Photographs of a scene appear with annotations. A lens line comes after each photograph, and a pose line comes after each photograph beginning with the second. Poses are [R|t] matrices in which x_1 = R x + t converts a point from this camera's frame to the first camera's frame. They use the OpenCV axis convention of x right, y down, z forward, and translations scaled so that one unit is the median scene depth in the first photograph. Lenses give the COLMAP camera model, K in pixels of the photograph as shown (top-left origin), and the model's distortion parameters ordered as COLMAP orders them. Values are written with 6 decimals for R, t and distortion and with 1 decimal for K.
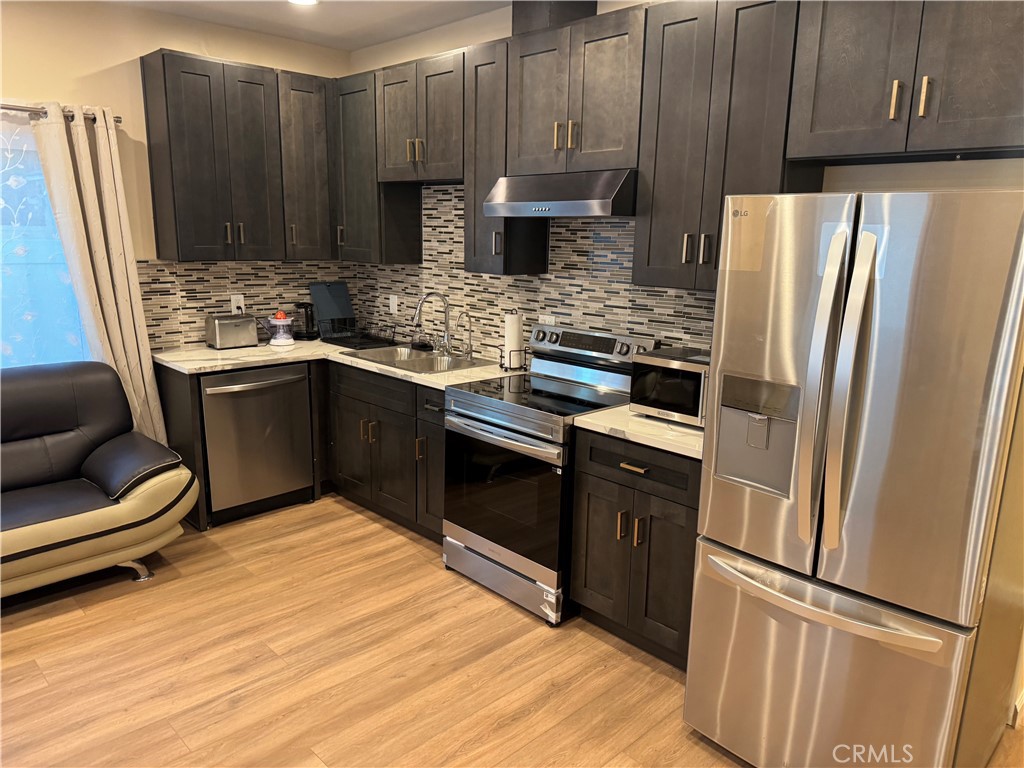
lens RADIAL K [[725.0, 0, 519.2], [0, 725.0, 394.3], [0, 0, 1]] dist [0.057448, -0.059874]
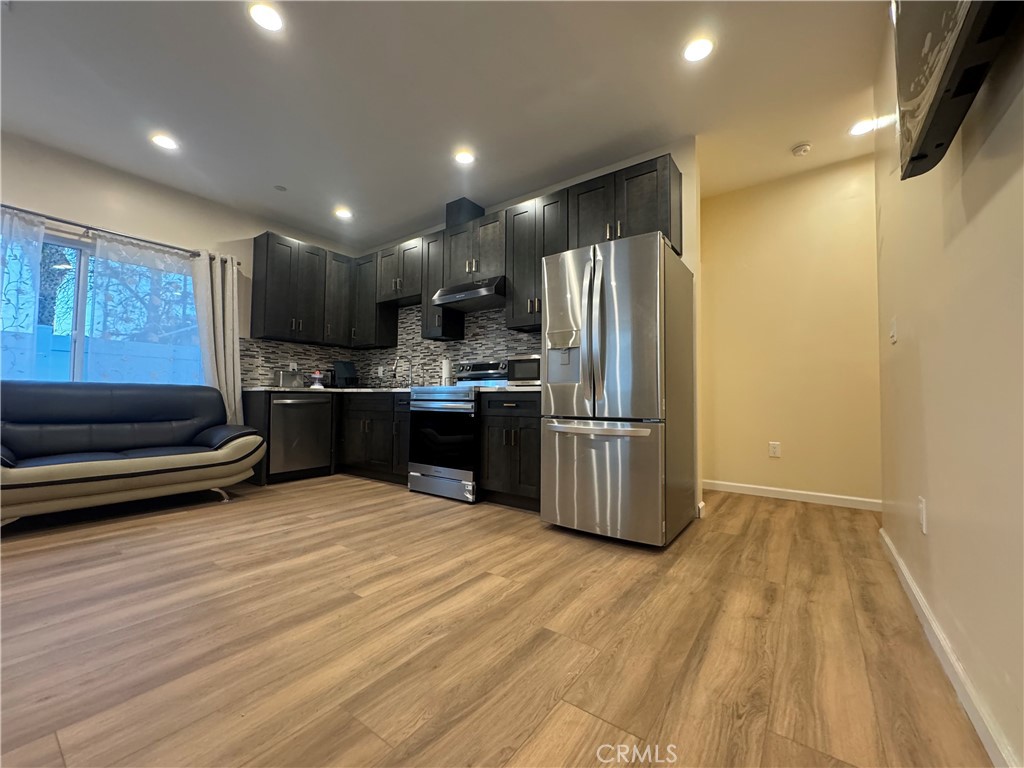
lens RADIAL K [[412.6, 0, 509.4], [0, 412.6, 381.1], [0, 0, 1]] dist [0.008905, 0.000966]
pose [[0.988117, -0.005880, 0.153593, -0.012120], [0.045281, 0.966058, -0.254324, 0.225244], [-0.146885, 0.258257, 0.954845, -0.064305]]
